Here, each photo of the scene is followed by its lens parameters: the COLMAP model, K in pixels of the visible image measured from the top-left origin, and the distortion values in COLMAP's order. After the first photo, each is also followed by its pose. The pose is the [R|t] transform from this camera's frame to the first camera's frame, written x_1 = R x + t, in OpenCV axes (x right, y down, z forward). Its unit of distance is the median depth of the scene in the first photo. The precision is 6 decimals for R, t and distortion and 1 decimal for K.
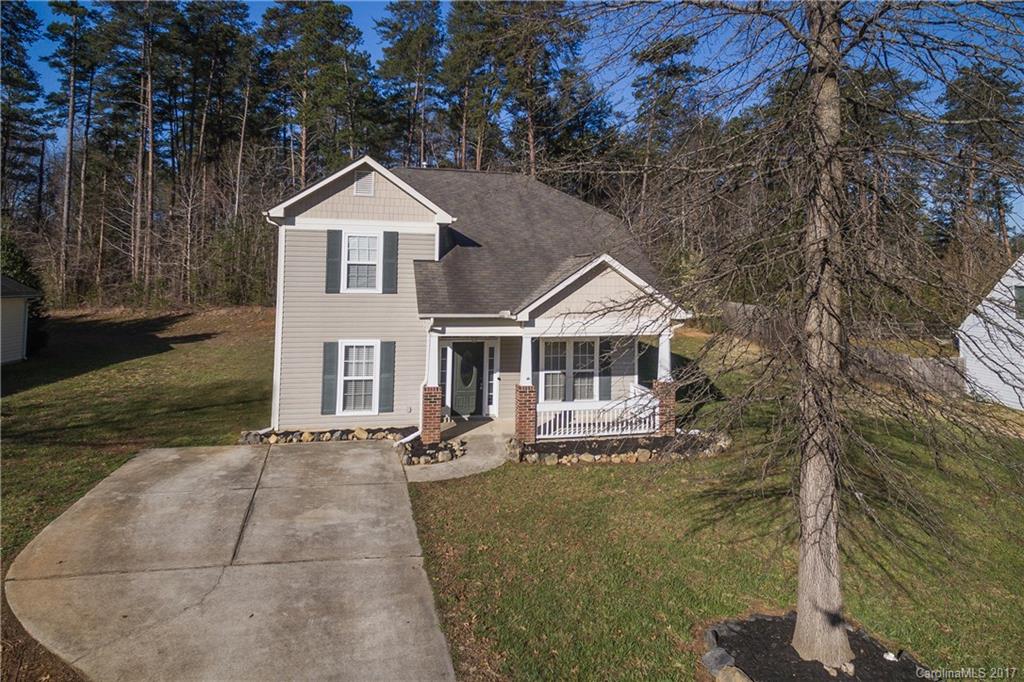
lens RADIAL K [[620.0, 0, 509.9], [0, 620.0, 334.9], [0, 0, 1]] dist [0.003098, 0.001307]
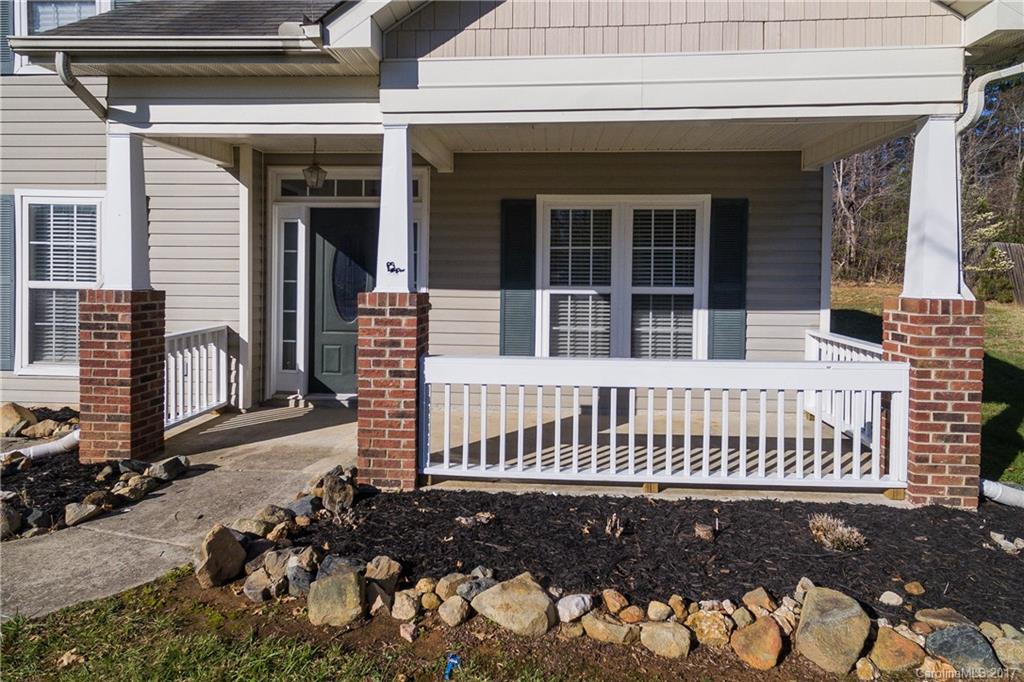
lens RADIAL K [[620.0, 0, 489.5], [0, 620.0, 332.7], [0, 0, 1]] dist [0.003098, 0.001307]
pose [[0.949071, 0.021627, -0.314320, 0.155800], [-0.020151, 0.999765, 0.007945, 0.092673], [0.314418, -0.001207, 0.949284, 0.699201]]
